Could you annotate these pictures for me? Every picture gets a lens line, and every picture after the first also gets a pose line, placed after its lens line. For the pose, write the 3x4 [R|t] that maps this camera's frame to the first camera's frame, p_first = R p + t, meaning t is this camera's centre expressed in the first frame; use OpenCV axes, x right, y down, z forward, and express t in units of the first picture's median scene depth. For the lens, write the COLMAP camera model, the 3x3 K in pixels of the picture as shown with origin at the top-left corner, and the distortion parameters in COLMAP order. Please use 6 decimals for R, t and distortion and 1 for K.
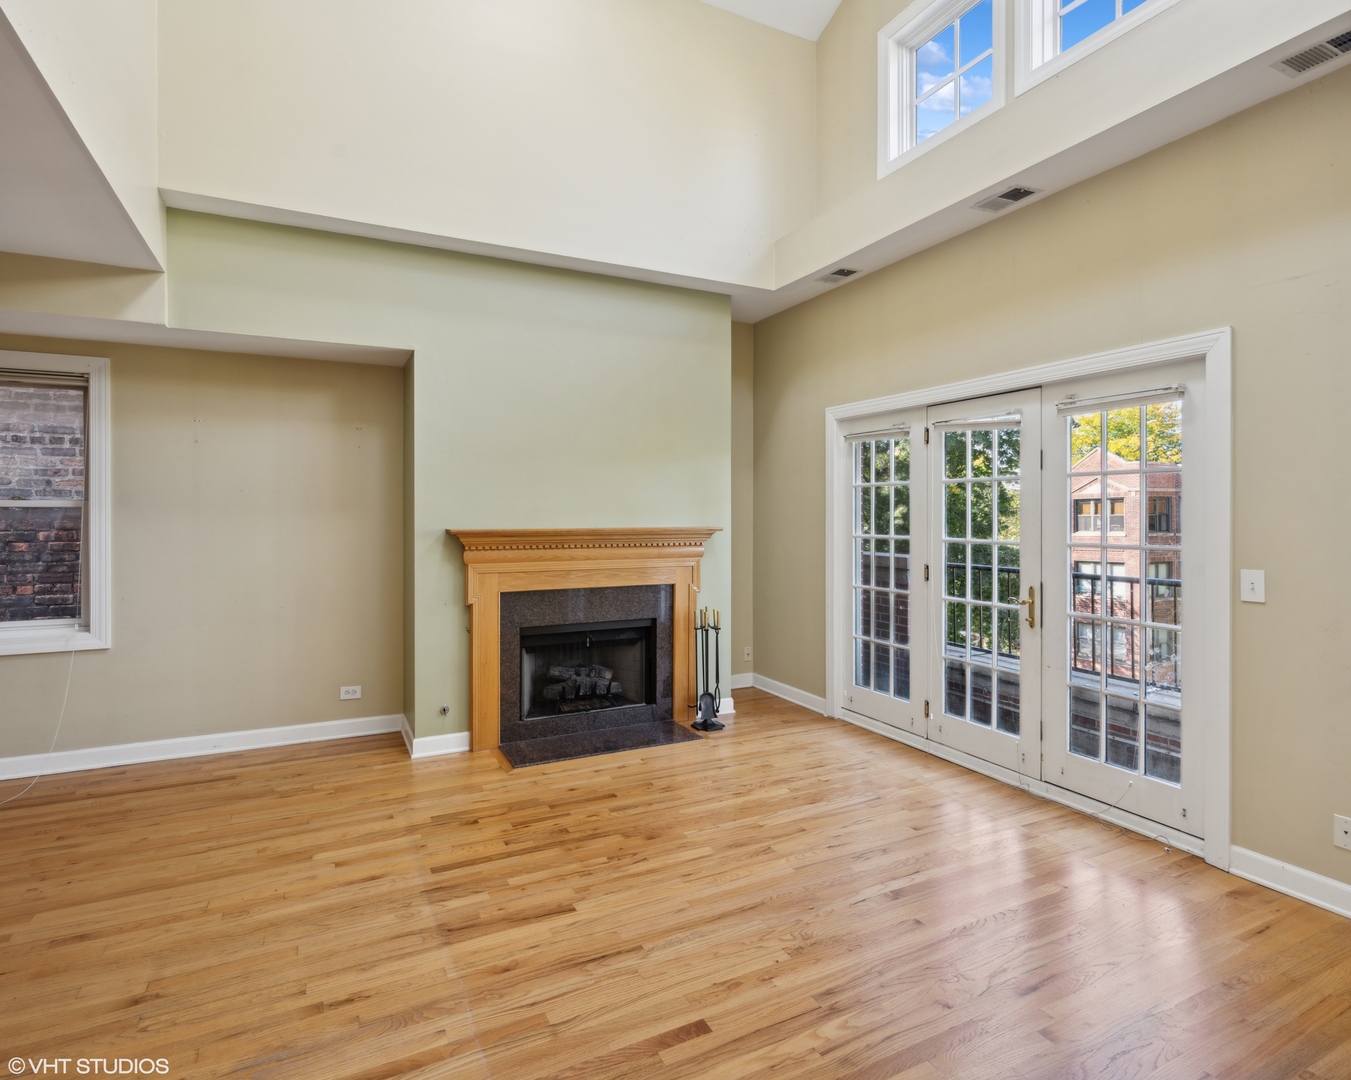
lens RADIAL K [[712.8, 0, 675.2], [0, 712.8, 507.4], [0, 0, 1]] dist [0.007048, 0.000320]
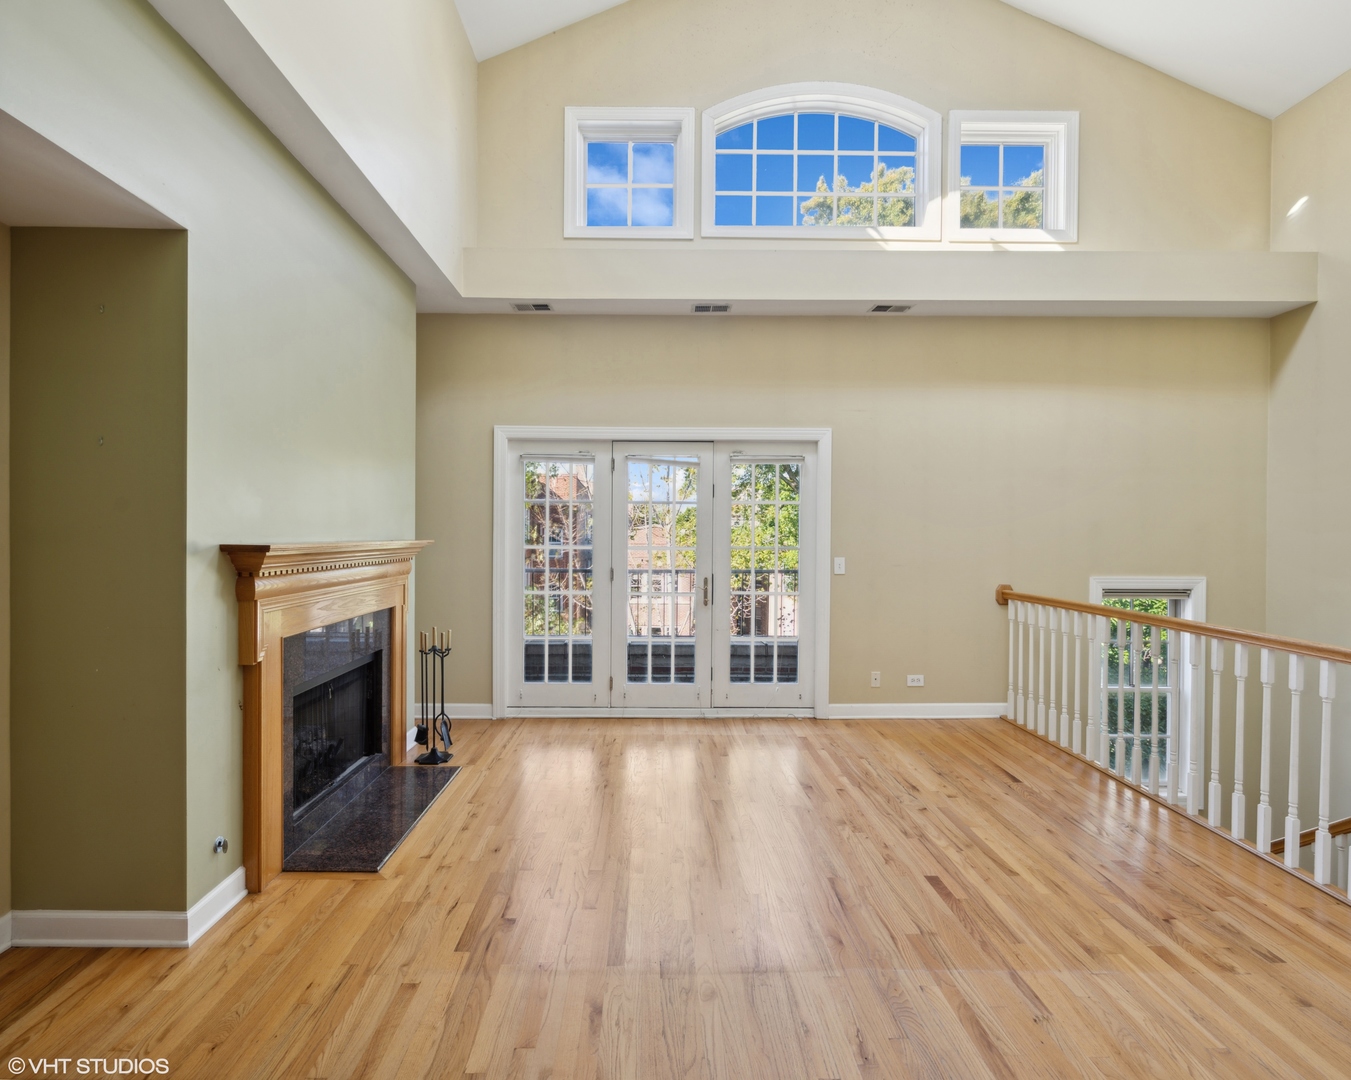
lens RADIAL K [[662.8, 0, 657.9], [0, 662.8, 527.2], [0, 0, 1]] dist [-0.003375, 0.000378]
pose [[0.444421, 0.011156, 0.895749, -0.759418], [-0.014113, 0.999886, -0.005450, 0.016761], [-0.895707, -0.010220, 0.444527, 0.487340]]
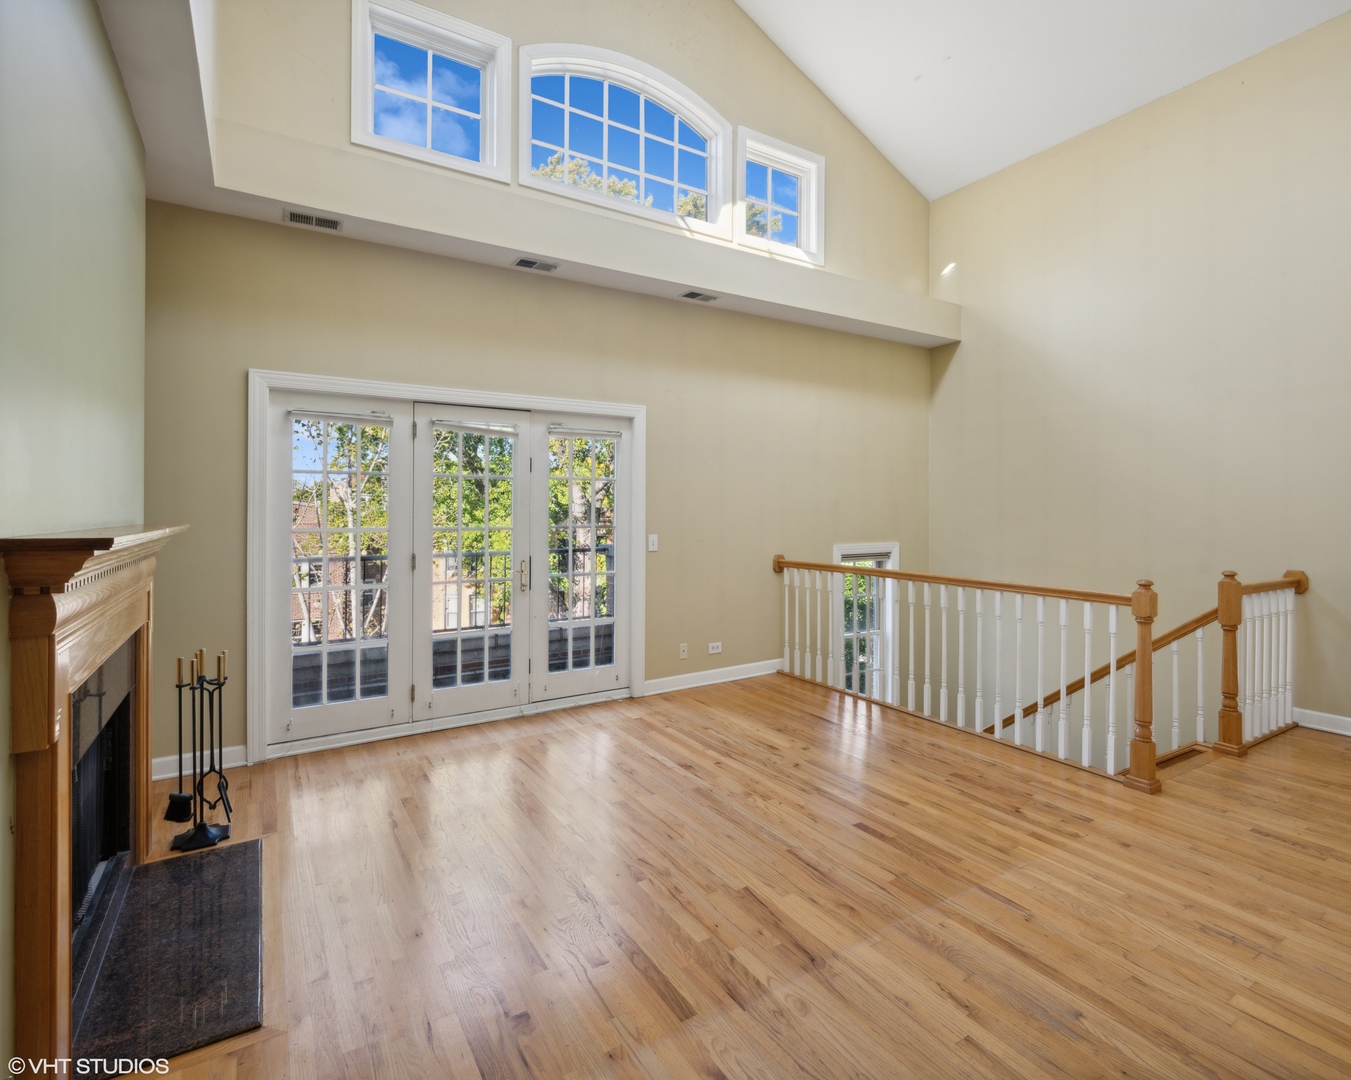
lens RADIAL K [[662.8, 0, 675.8], [0, 662.8, 502.1], [0, 0, 1]] dist [-0.003375, 0.000378]
pose [[-0.084538, 0.013485, 0.996329, -0.751581], [-0.008368, 0.999864, -0.014243, 0.018313], [-0.996385, -0.009542, -0.084414, 0.823063]]
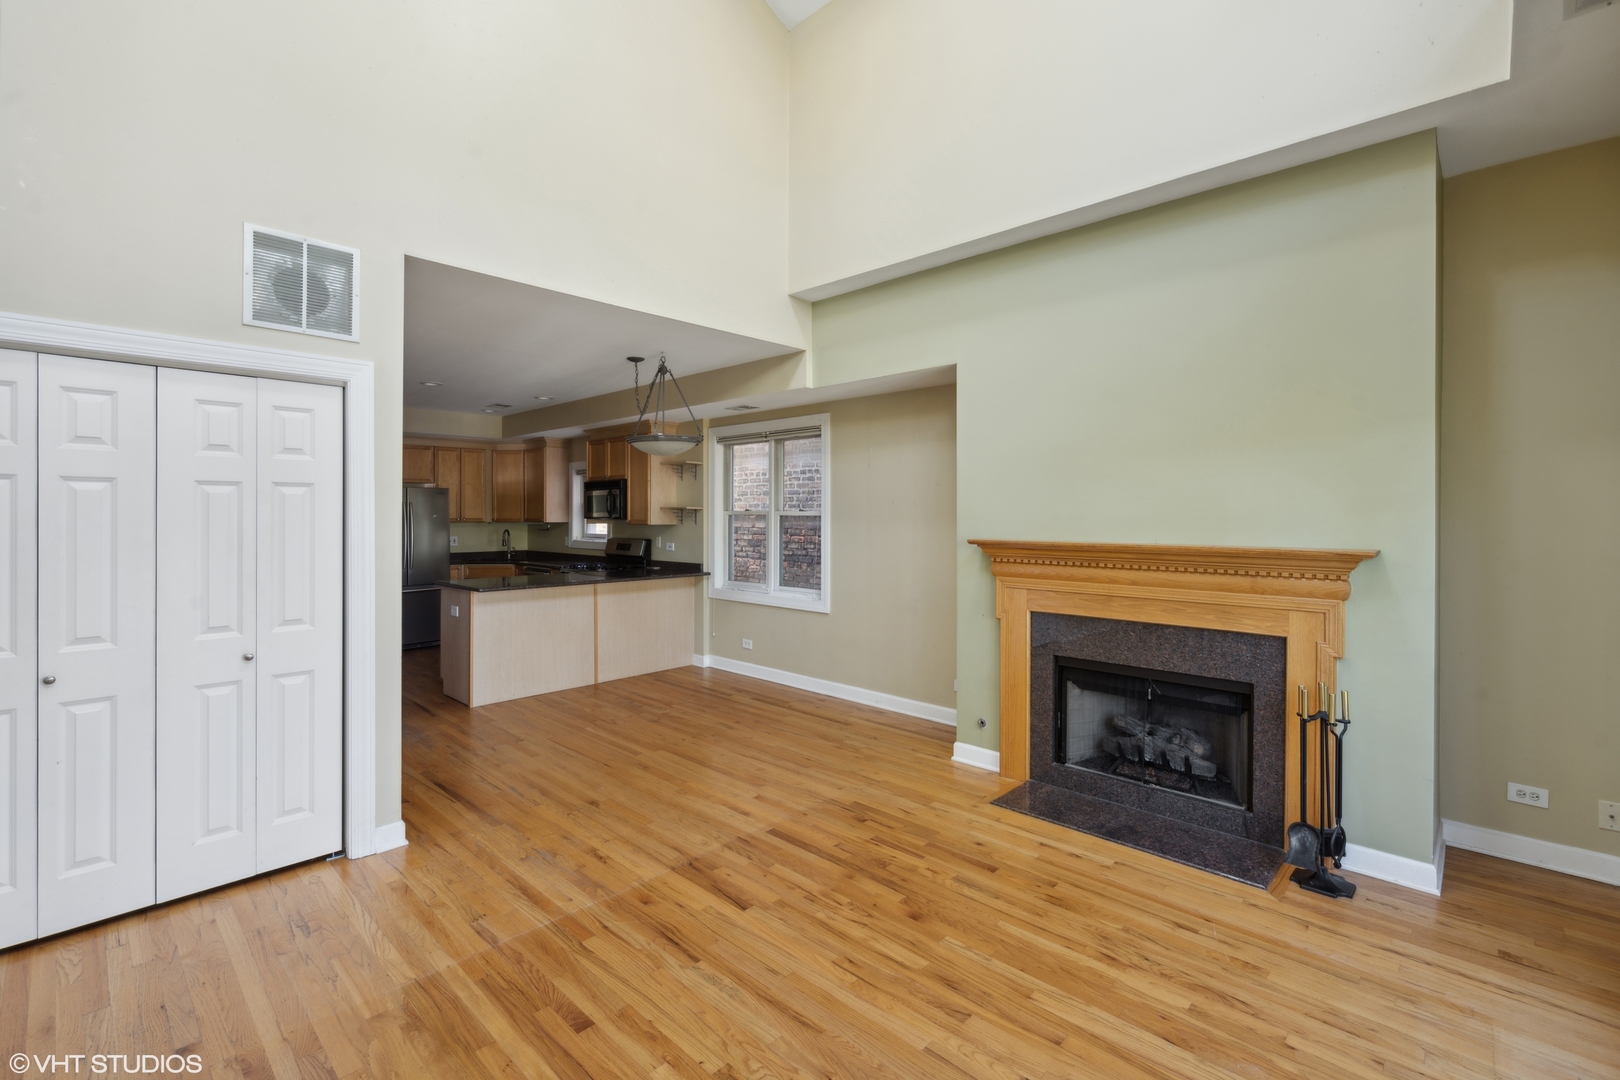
lens RADIAL K [[720.3, 0, 818.2], [0, 720.3, 507.6], [0, 0, 1]] dist [0.003113, -0.000070]
pose [[0.343012, -0.007304, -0.939303, 0.611901], [0.005501, 0.999968, -0.005767, -0.008742], [0.939315, -0.003189, 0.343041, 0.516313]]
